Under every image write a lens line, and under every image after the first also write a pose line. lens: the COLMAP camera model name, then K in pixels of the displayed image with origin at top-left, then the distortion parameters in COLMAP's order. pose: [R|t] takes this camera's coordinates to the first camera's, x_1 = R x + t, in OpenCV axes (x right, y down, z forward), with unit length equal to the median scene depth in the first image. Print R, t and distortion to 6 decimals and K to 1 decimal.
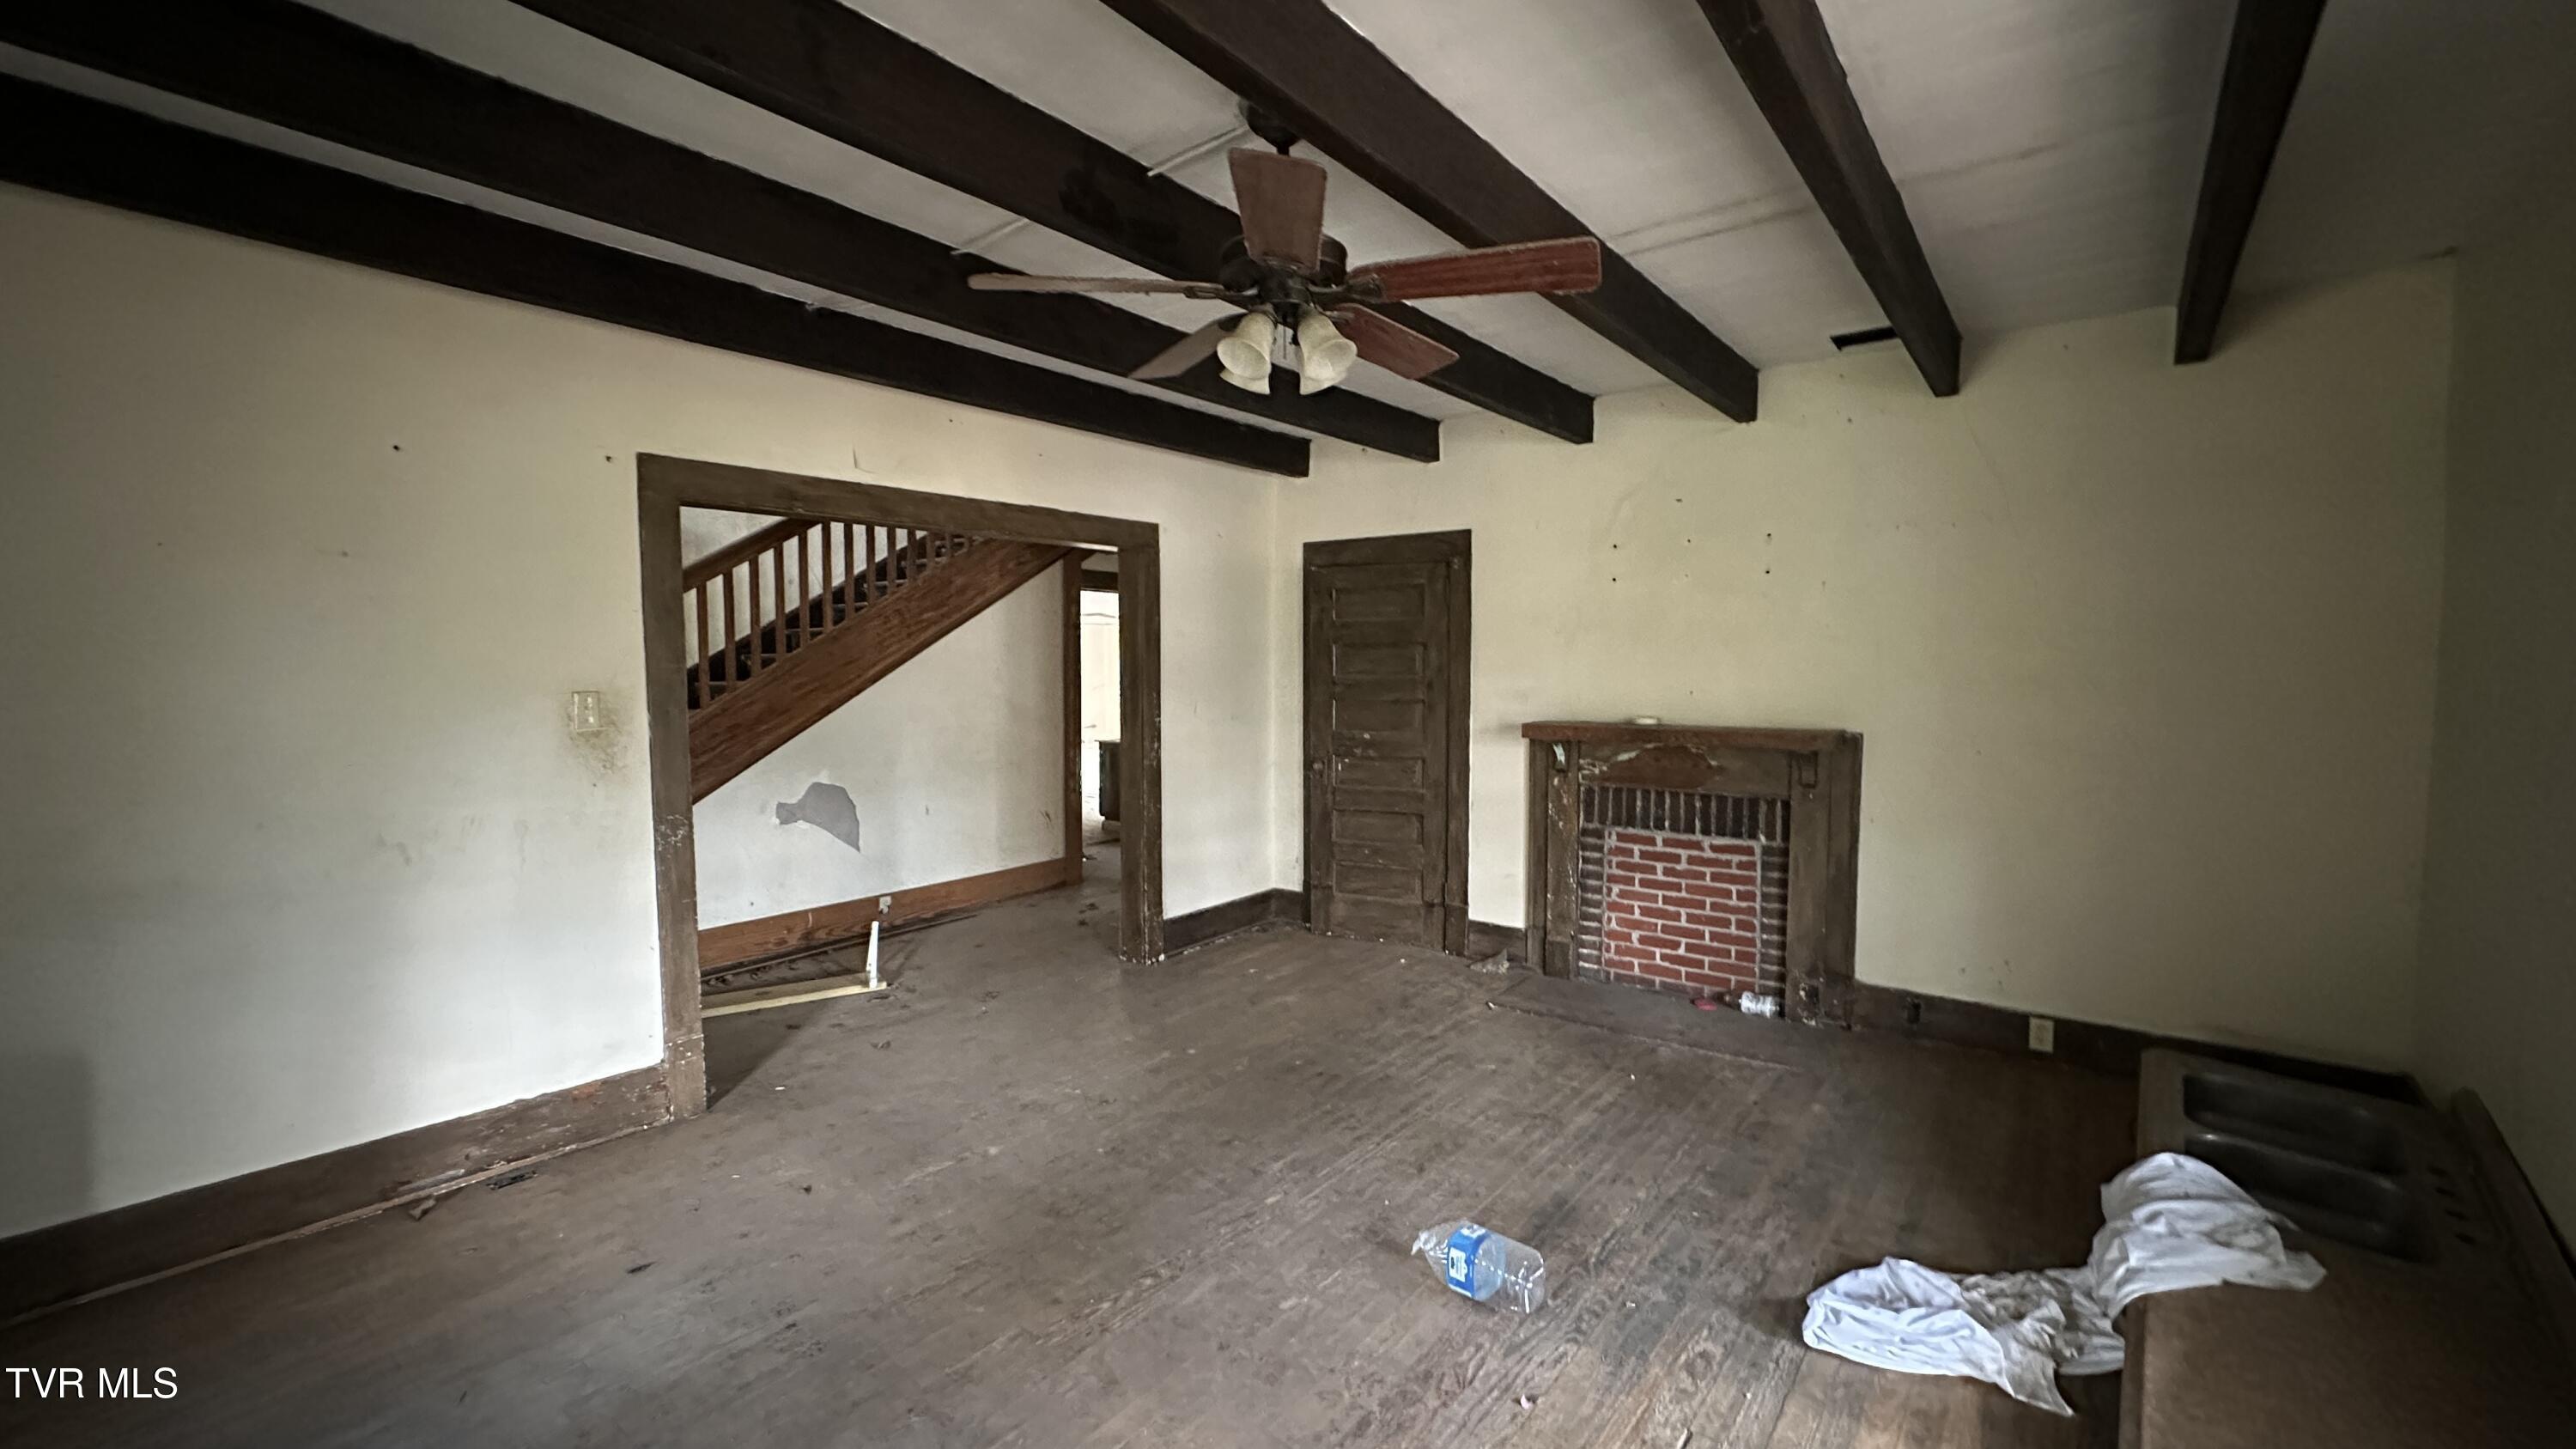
lens RADIAL K [[1032.0, 0, 1281.6], [0, 1032.0, 710.6], [0, 0, 1]] dist [0.000503, -0.000027]
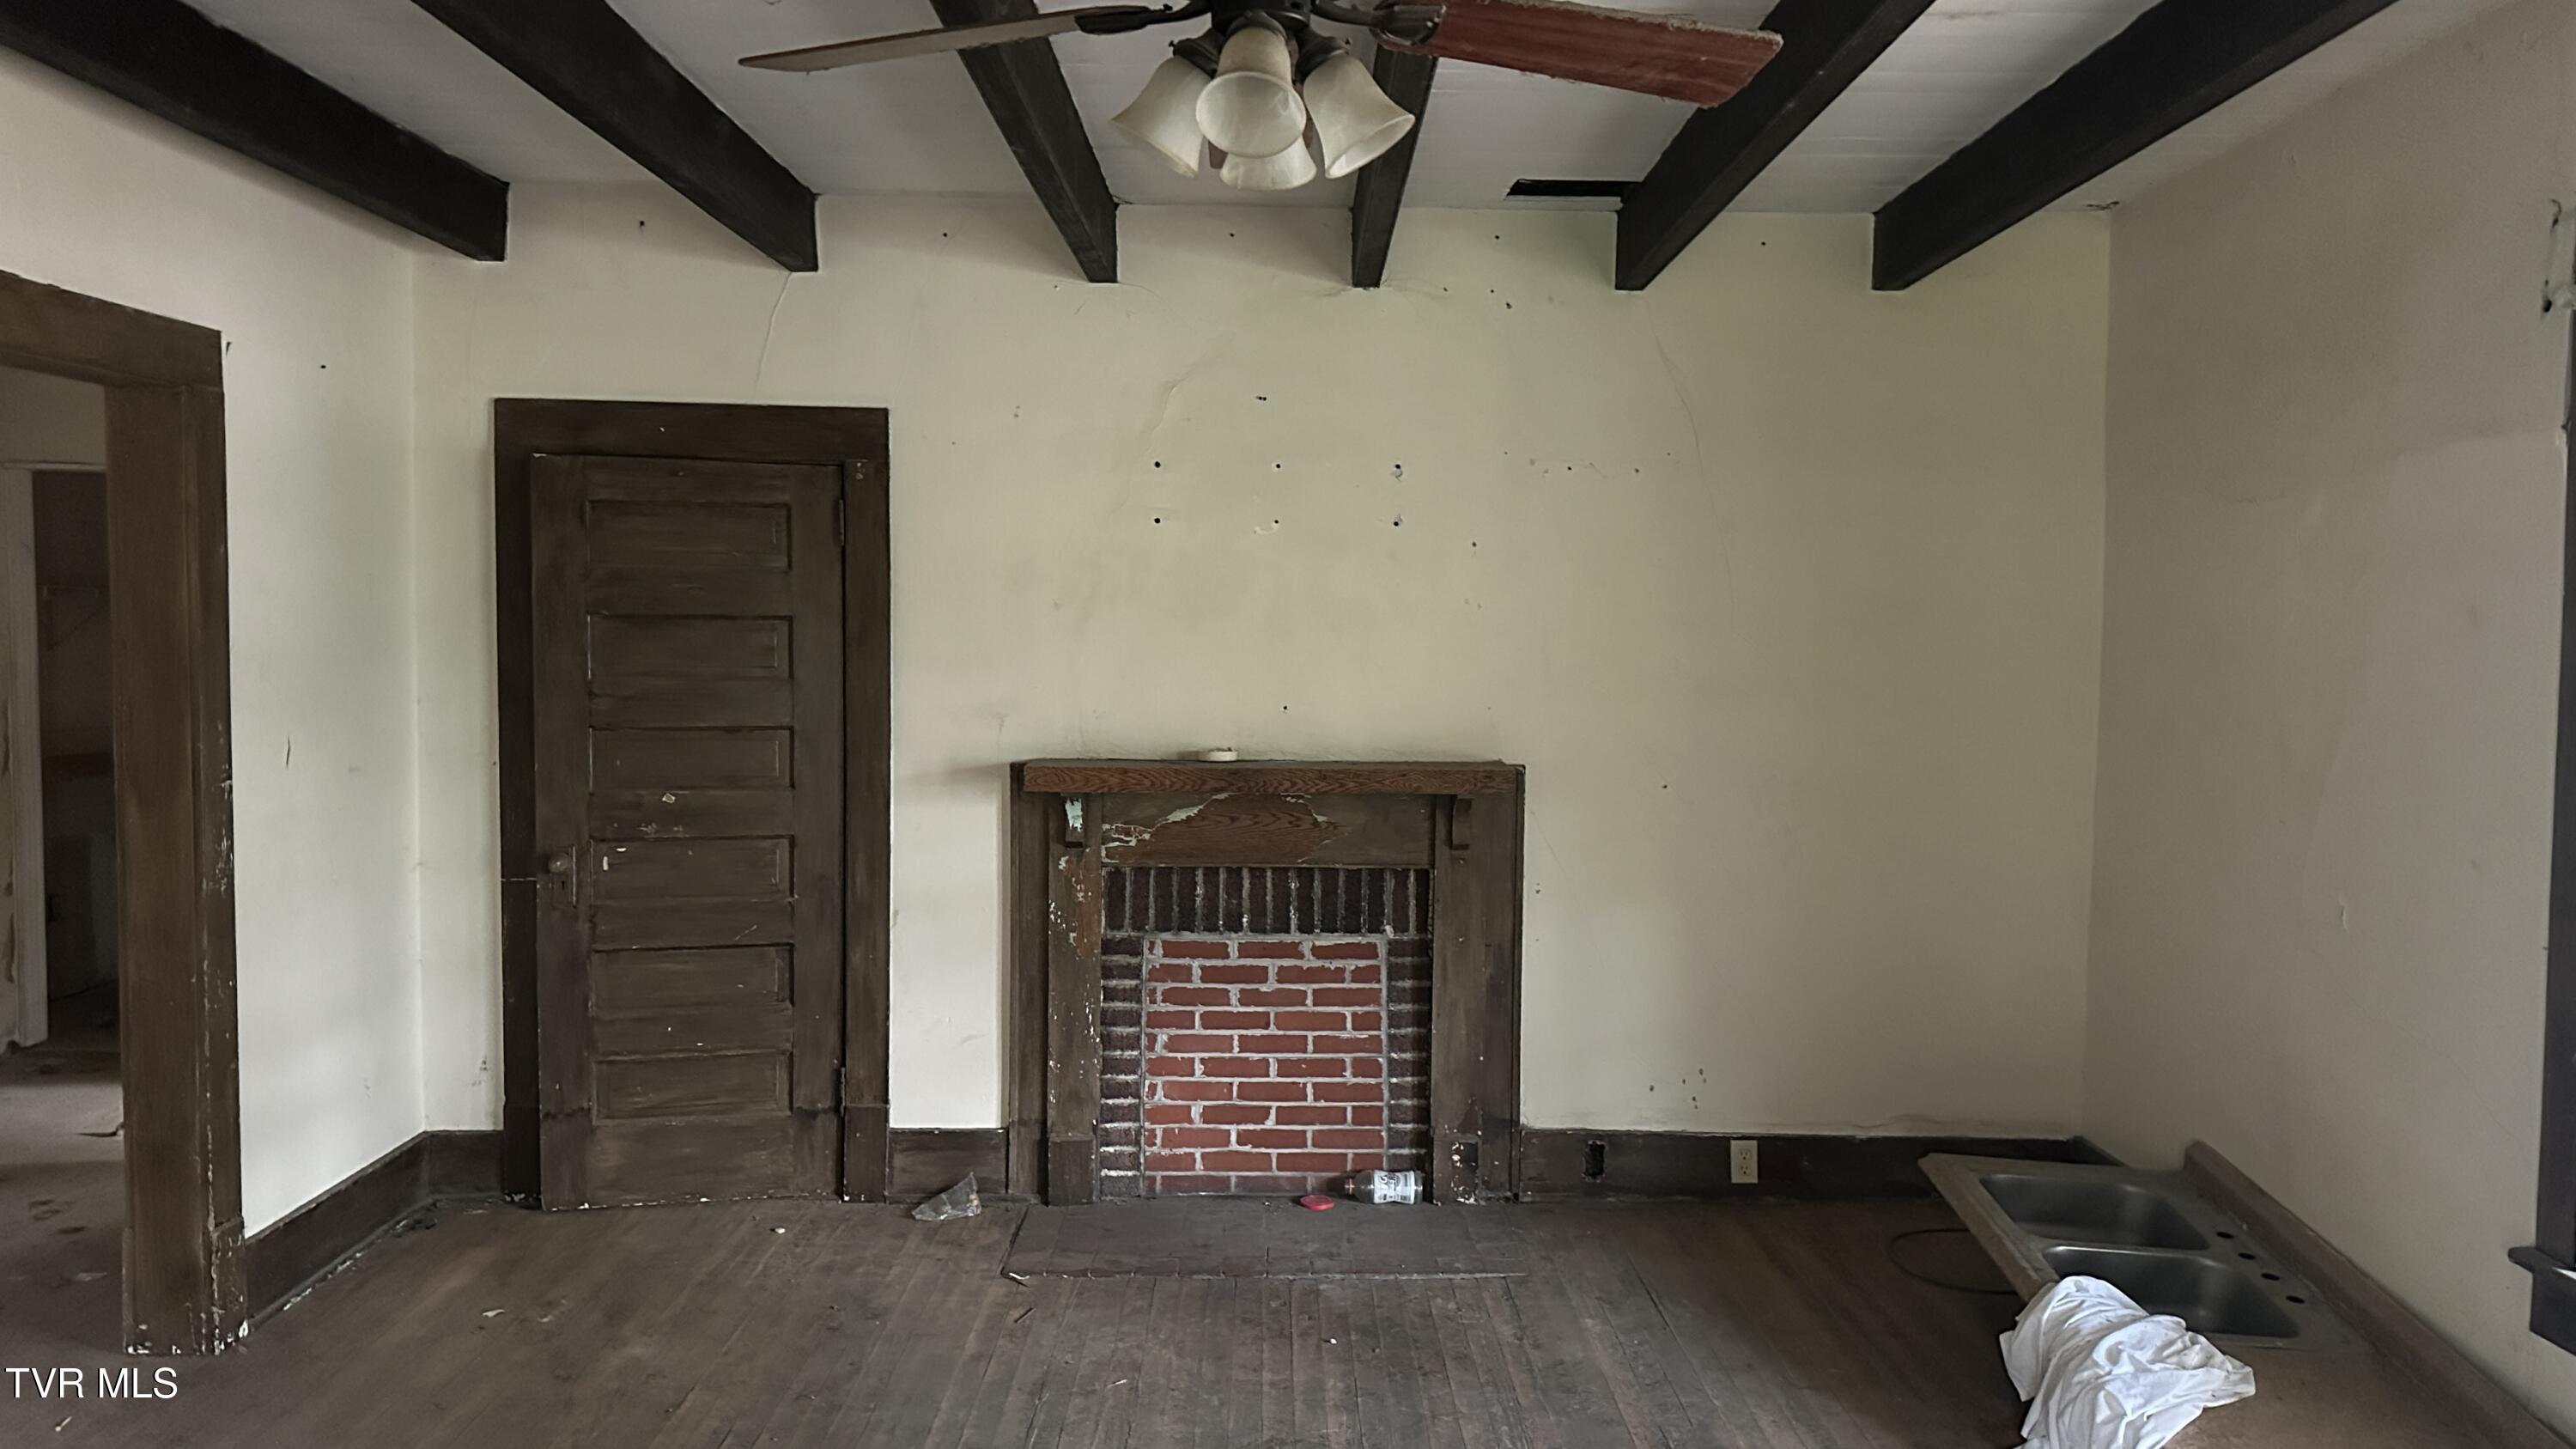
lens RADIAL K [[1824.9, 0, 1288.0], [0, 1824.9, 724.5], [0, 0, 1]] dist [0.180792, -0.352398]
pose [[0.779847, -0.020043, 0.625650, -0.289432], [0.016468, 0.999798, 0.011503, -0.019908], [-0.625754, 0.001333, 0.780019, 0.124400]]
